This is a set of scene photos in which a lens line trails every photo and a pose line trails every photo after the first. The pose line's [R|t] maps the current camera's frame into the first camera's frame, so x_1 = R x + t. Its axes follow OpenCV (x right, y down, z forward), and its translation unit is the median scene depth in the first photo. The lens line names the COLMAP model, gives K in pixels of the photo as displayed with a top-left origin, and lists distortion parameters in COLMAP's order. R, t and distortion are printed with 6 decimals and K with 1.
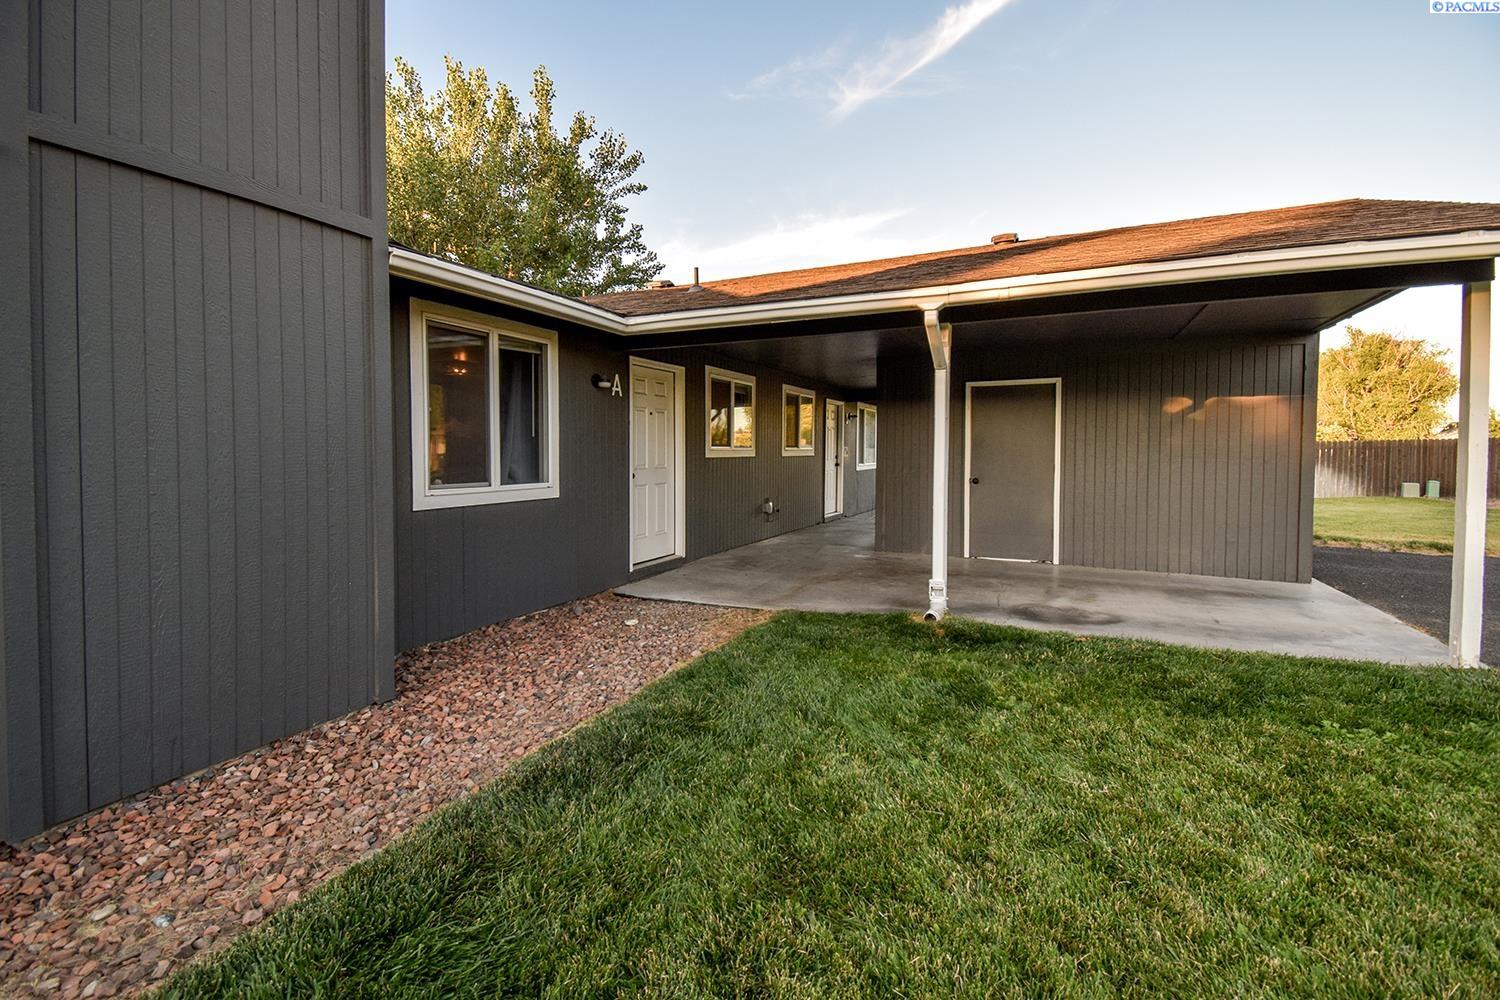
lens RADIAL K [[657.1, 0, 750.0], [0, 657.1, 500.0], [0, 0, 1]] dist [0.017136, -0.020344]
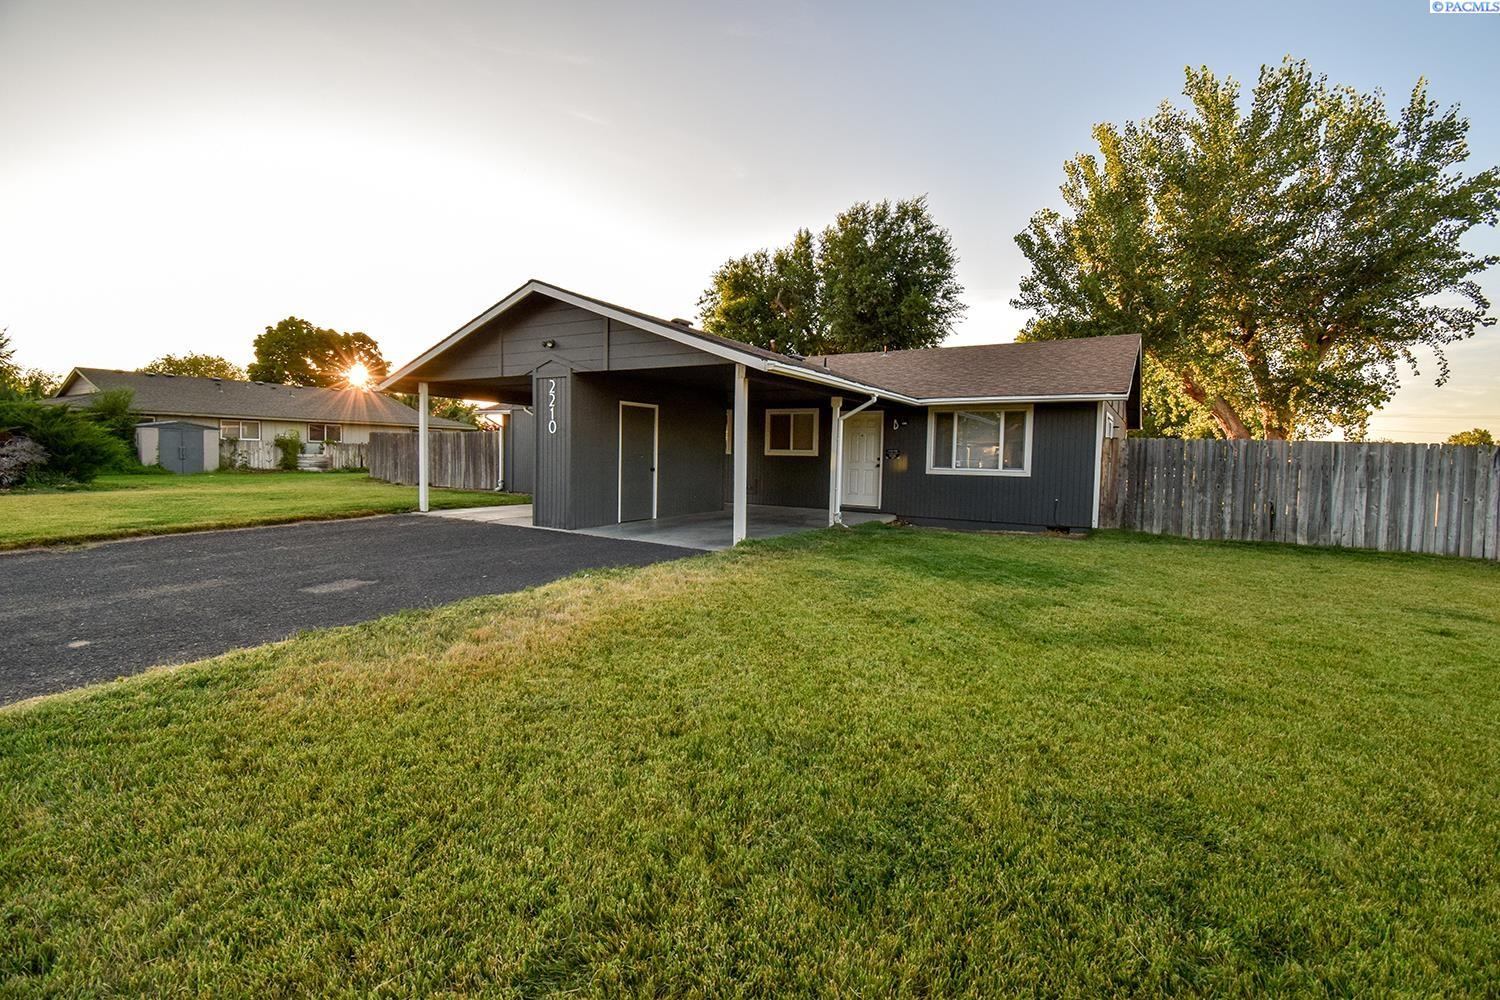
lens RADIAL K [[657.1, 0, 750.0], [0, 657.1, 500.0], [0, 0, 1]] dist [0.017136, -0.020344]
pose [[-0.107970, 0.064562, -0.992056, 1.282441], [-0.095931, 0.992556, 0.075035, -0.059048], [0.989515, 0.103270, -0.100973, 0.902835]]
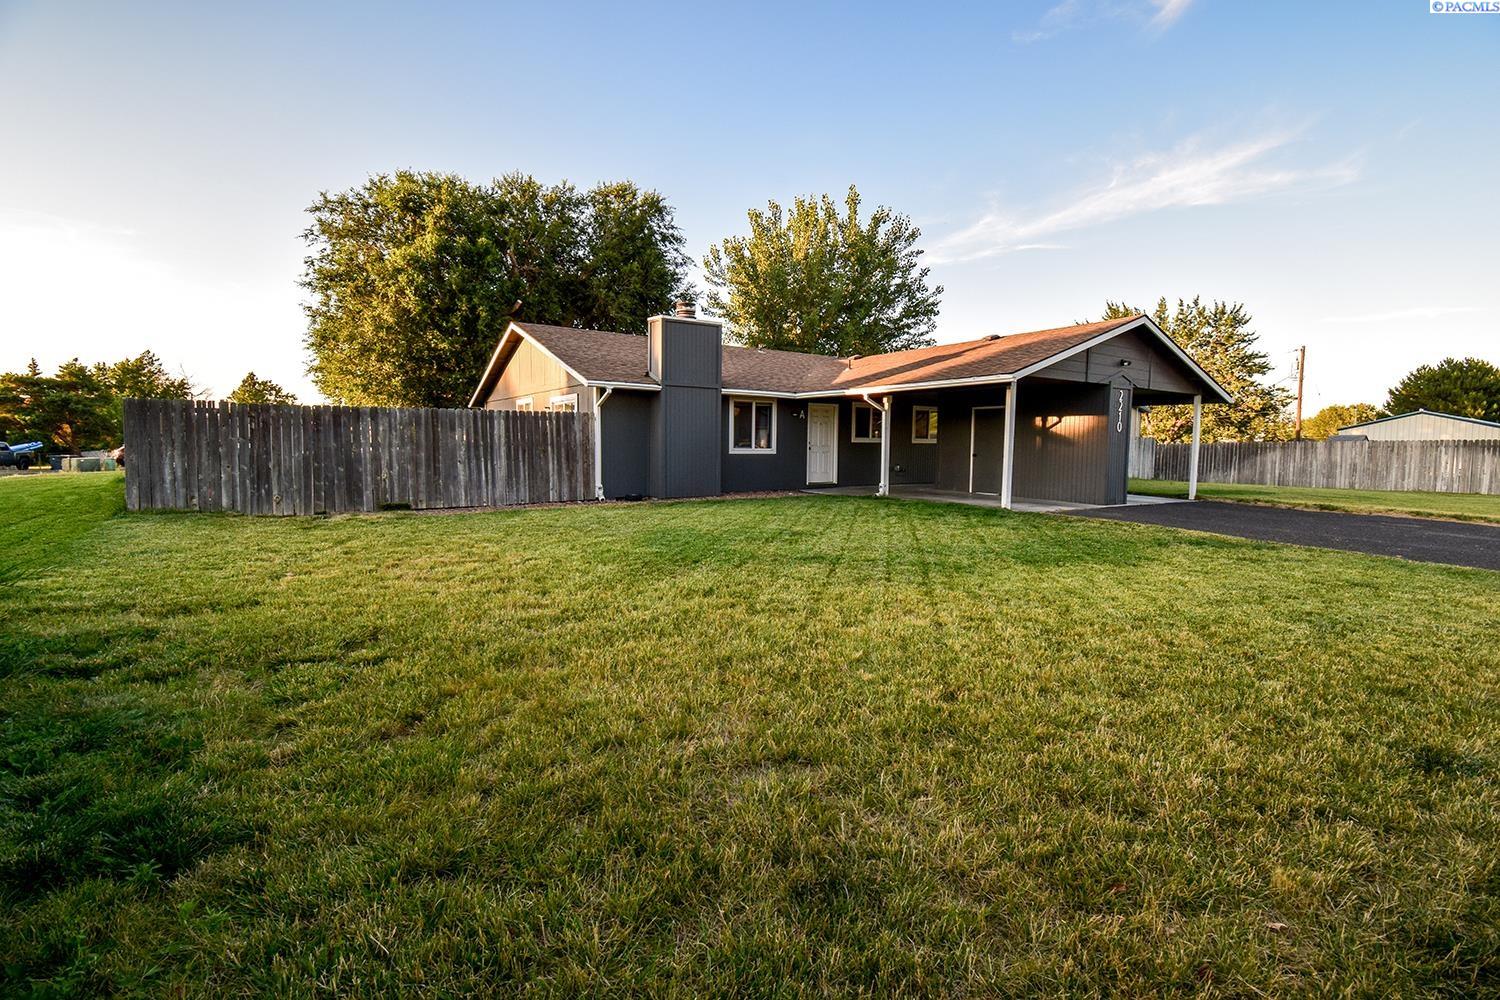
lens RADIAL K [[657.1, 0, 750.0], [0, 657.1, 500.0], [0, 0, 1]] dist [0.017136, -0.020344]
pose [[0.858807, 0.054952, -0.509344, 0.499879], [-0.049308, 0.998481, 0.024586, 0.060415], [0.509922, 0.004000, 0.860212, -0.708666]]
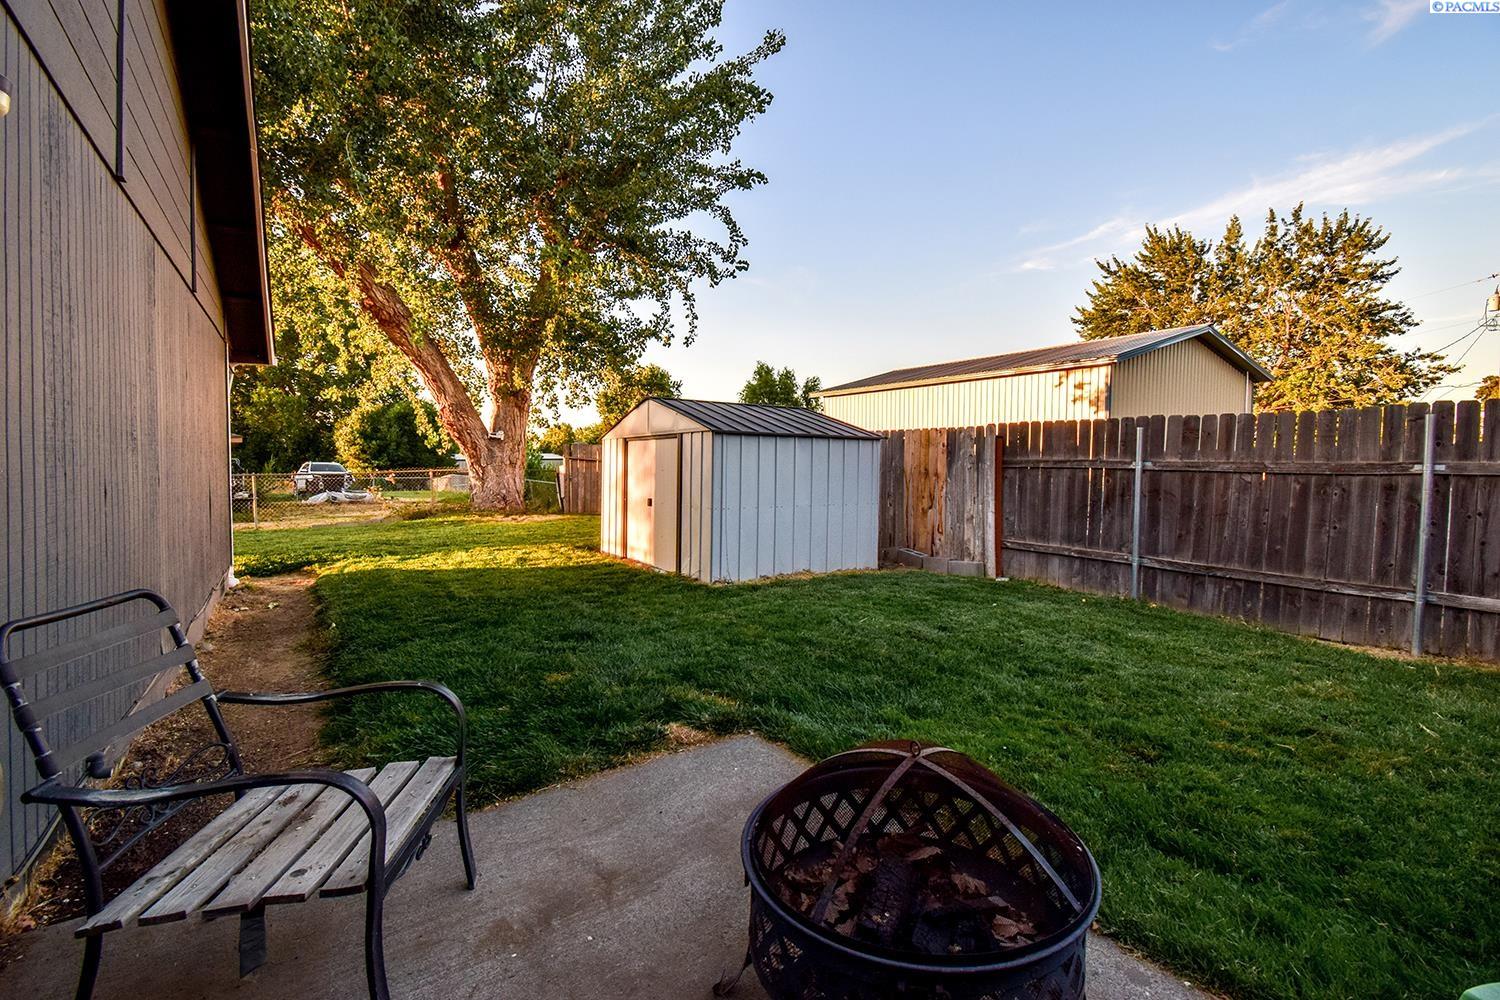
lens RADIAL K [[682.3, 0, 780.3], [0, 682.3, 499.2], [0, 0, 1]] dist [0.017907, -0.000006]
pose [[0.877043, 0.026550, -0.479678, 0.255449], [-0.029930, 0.999552, 0.000600, -0.090792], [0.479479, 0.013831, 0.877444, 1.335325]]
